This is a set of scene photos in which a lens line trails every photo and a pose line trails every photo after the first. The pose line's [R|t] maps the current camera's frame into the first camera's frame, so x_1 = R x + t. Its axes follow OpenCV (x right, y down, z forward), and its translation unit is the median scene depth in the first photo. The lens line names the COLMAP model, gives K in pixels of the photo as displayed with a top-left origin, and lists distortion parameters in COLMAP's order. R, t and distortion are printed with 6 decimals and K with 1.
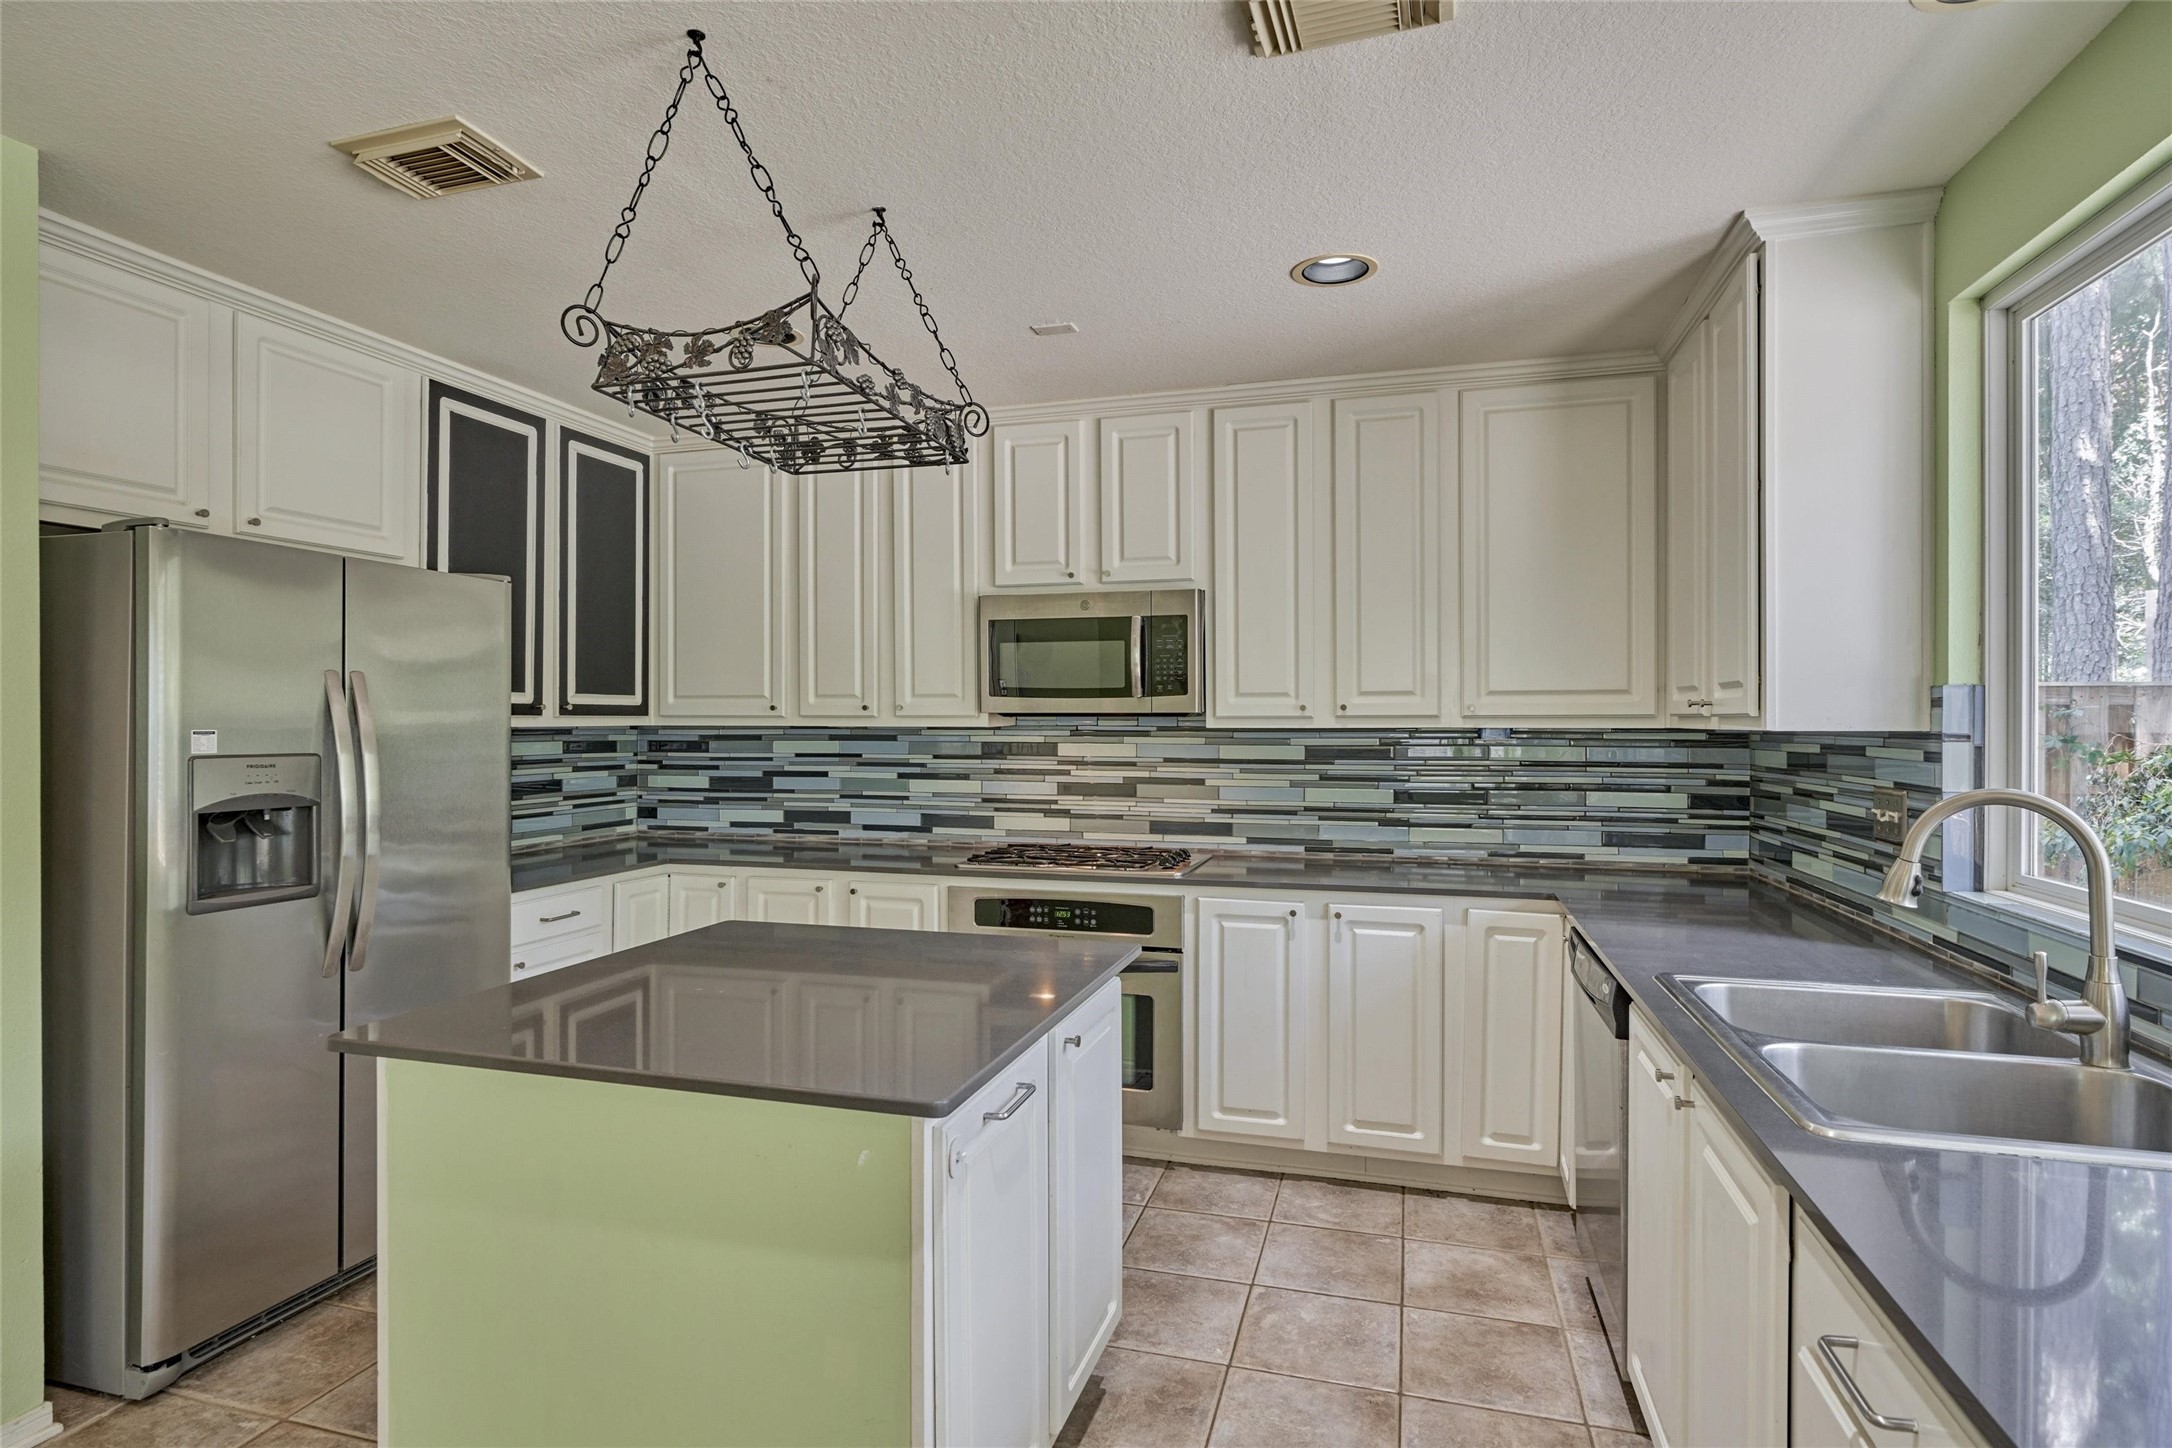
lens RADIAL K [[1099.8, 0, 1093.3], [0, 1099.8, 723.4], [0, 0, 1]] dist [-0.000030, 0.000266]
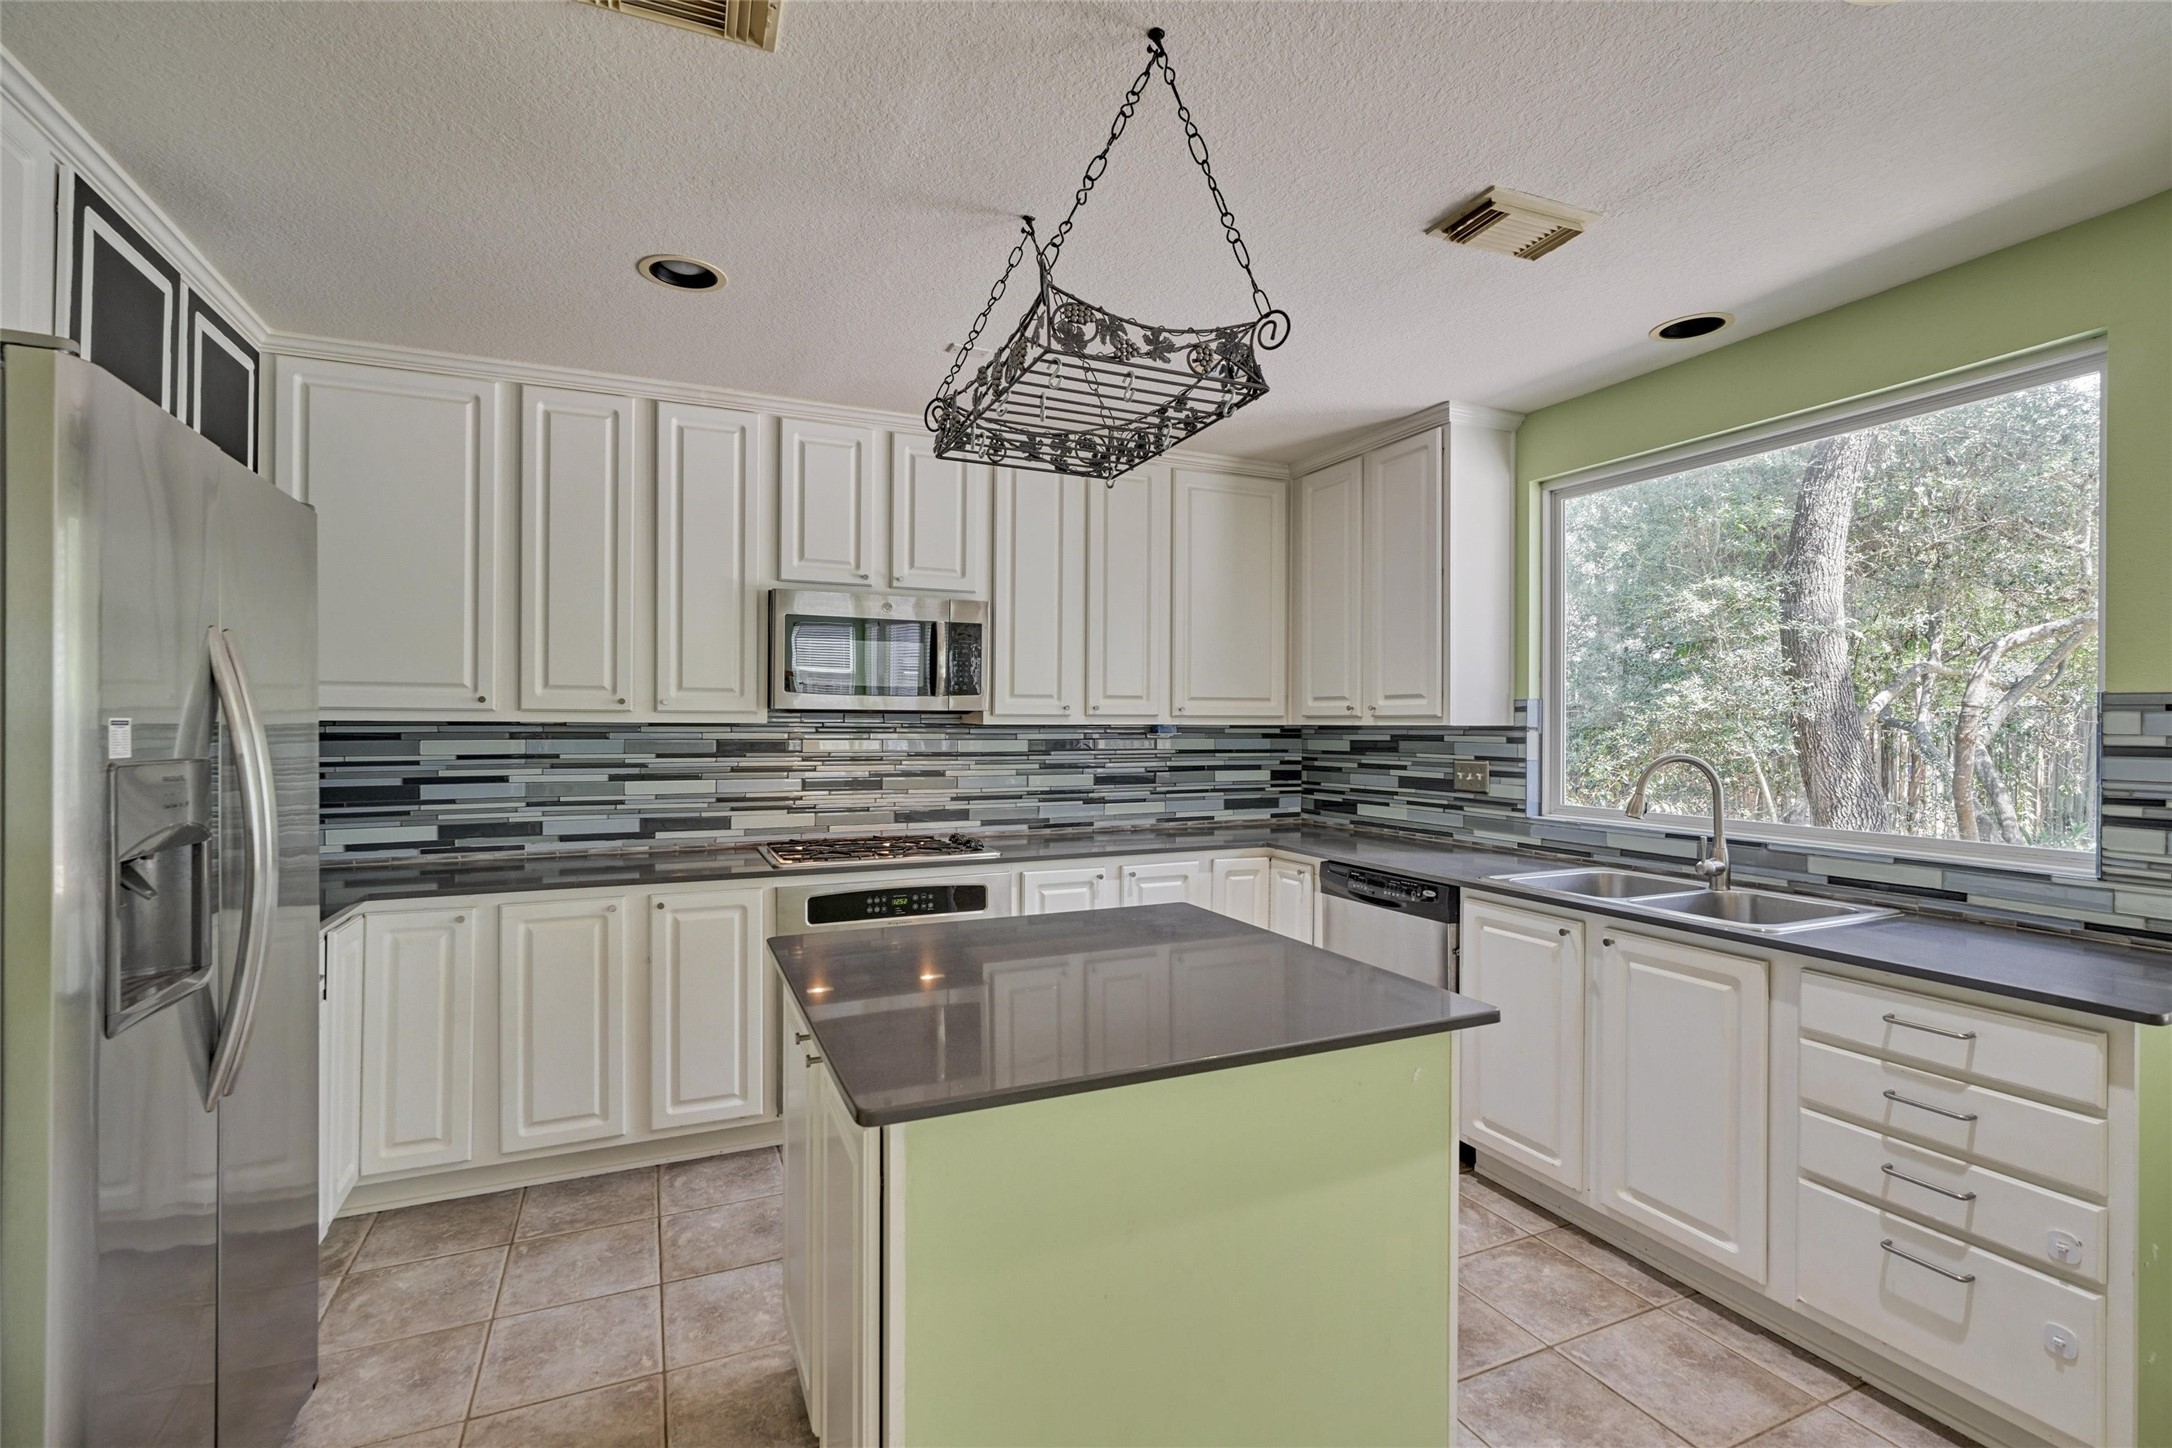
lens RADIAL K [[974.4, 0, 1086.0], [0, 974.4, 724.0], [0, 0, 1]] dist [-0.004266, 0.000891]
pose [[0.759217, 0.003051, 0.650830, -0.451926], [-0.001487, 0.999995, -0.002953, 0.006202], [-0.650836, 0.001274, 0.759218, 0.164551]]
